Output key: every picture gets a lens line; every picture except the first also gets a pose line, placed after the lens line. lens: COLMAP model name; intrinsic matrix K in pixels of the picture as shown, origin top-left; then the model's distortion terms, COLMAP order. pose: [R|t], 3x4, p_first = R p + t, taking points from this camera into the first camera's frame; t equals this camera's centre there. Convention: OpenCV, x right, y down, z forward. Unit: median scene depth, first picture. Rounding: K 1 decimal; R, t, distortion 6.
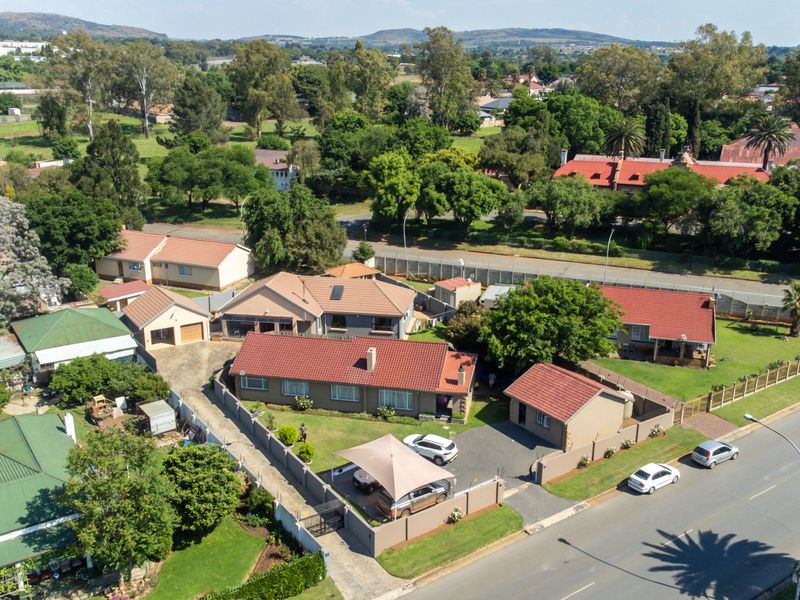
lens RADIAL K [[780.4, 0, 405.7], [0, 780.4, 318.0], [0, 0, 1]] dist [0.039899, -0.007064]
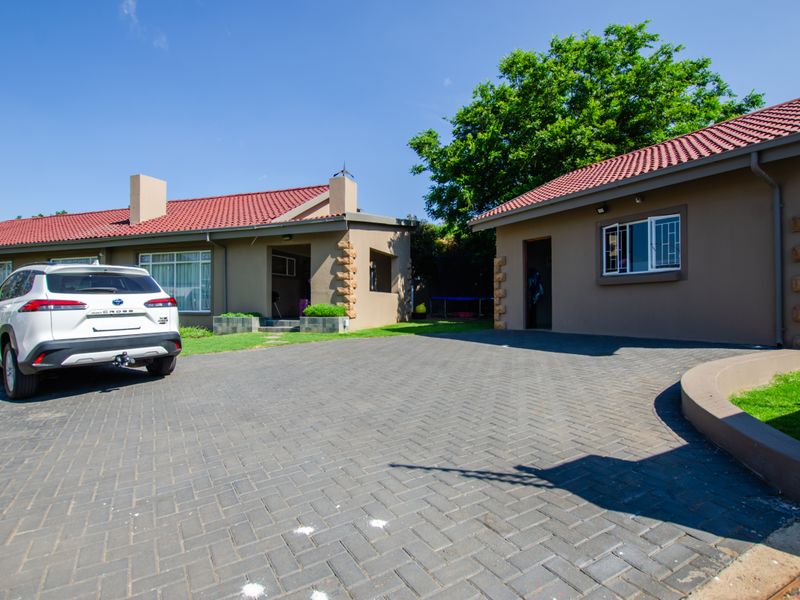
lens RADIAL K [[435.4, 0, 397.6], [0, 435.4, 303.5], [0, 0, 1]] dist [-0.035565, 0.000028]
pose [[0.993079, -0.008640, -0.117126, 0.093990], [-0.030144, 0.945131, -0.325297, 0.143806], [0.113510, 0.326576, 0.938330, 0.678760]]
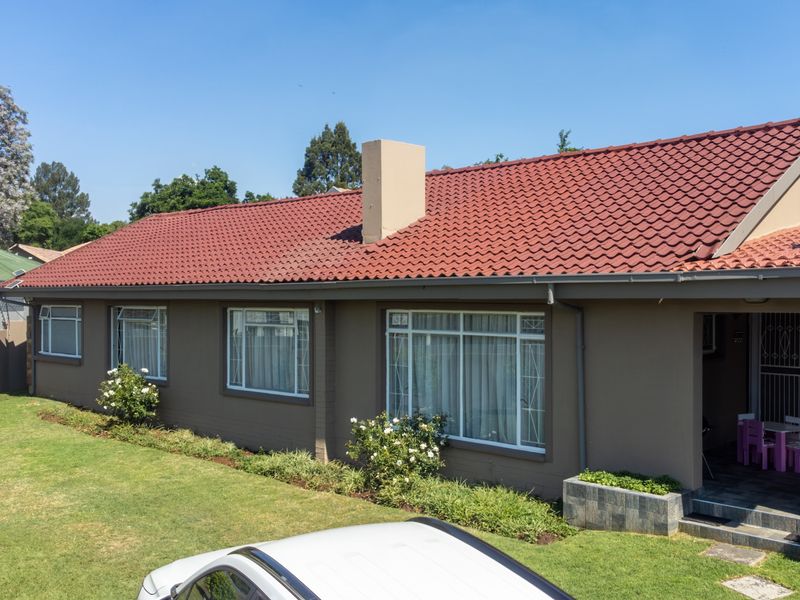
lens RADIAL K [[802.2, 0, 403.0], [0, 802.2, 303.2], [0, 0, 1]] dist [0.038090, -0.013035]
pose [[0.855662, -0.005161, -0.517509, 0.054891], [-0.158518, 0.949276, -0.271564, 0.112896], [0.492660, 0.314402, 0.811441, 0.696677]]
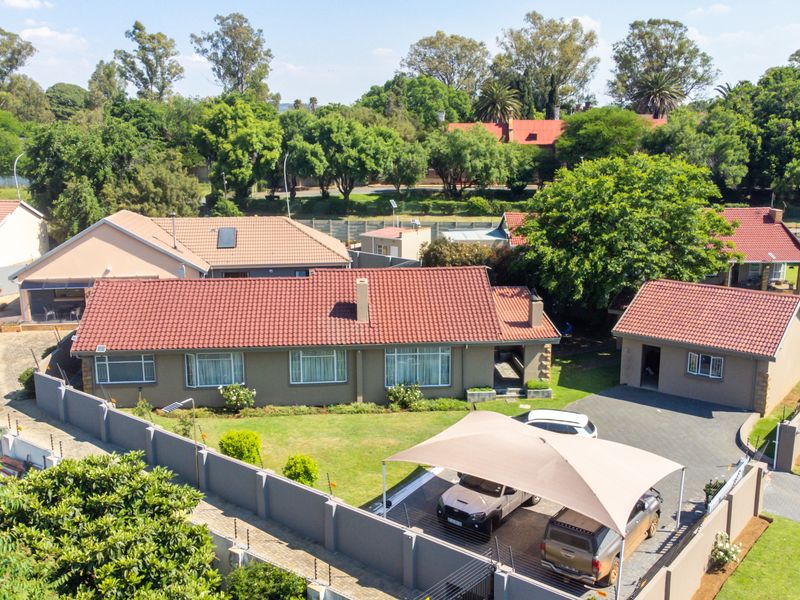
lens RADIAL K [[803.7, 0, 400.7], [0, 803.7, 315.9], [0, 0, 1]] dist [0.028365, -0.012003]
pose [[0.955194, -0.076164, 0.286013, -0.144942], [0.102842, 0.991522, -0.079422, 0.091159], [-0.277539, 0.105278, 0.954929, 0.394396]]
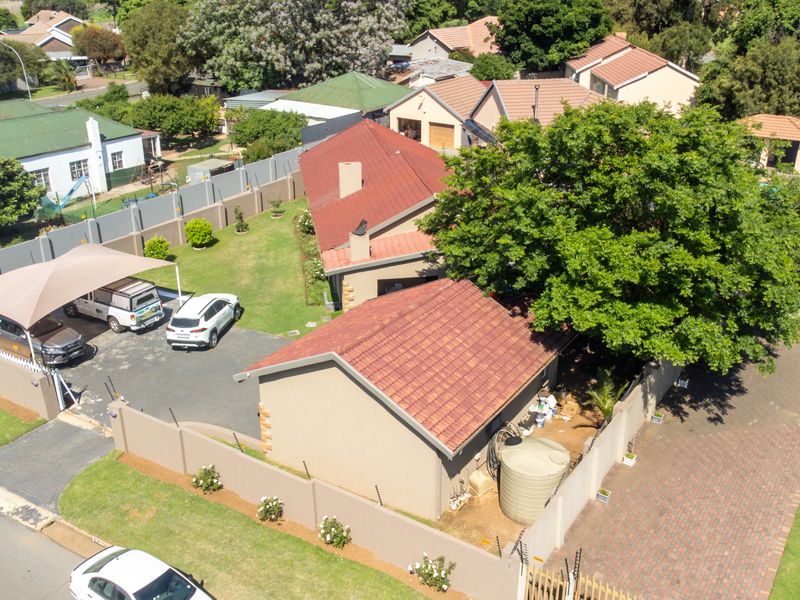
lens RADIAL K [[815.8, 0, 421.0], [0, 815.8, 300.7], [0, 0, 1]] dist [0.050519, -0.001020]
pose [[0.388473, 0.359007, -0.848647, 0.434160], [-0.296859, 0.920639, 0.253573, -0.028921], [0.872332, 0.153422, 0.464218, 0.644902]]
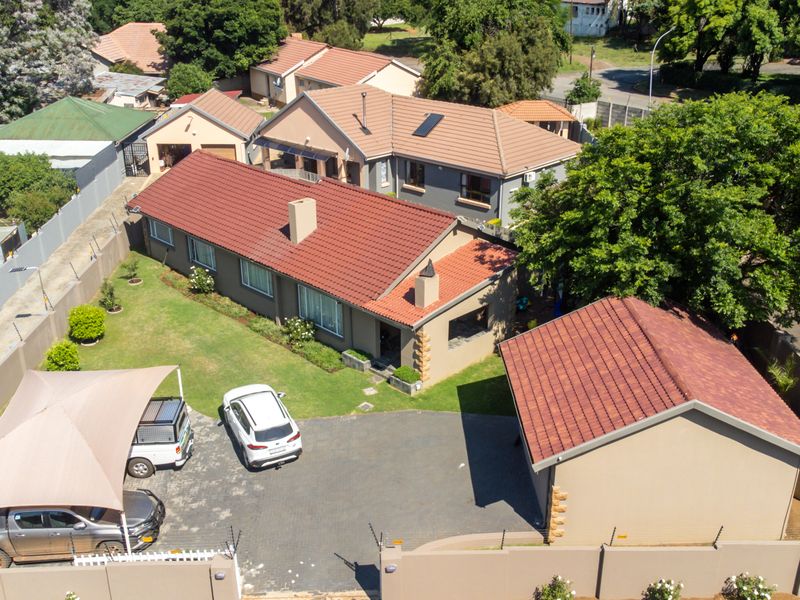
lens RADIAL K [[805.9, 0, 411.1], [0, 805.9, 300.4], [0, 0, 1]] dist [0.034527, 0.000340]
pose [[0.837519, 0.212501, -0.503394, 0.235836], [-0.170981, 0.976934, 0.127931, 0.020375], [0.518968, -0.021074, 0.854534, 0.492406]]
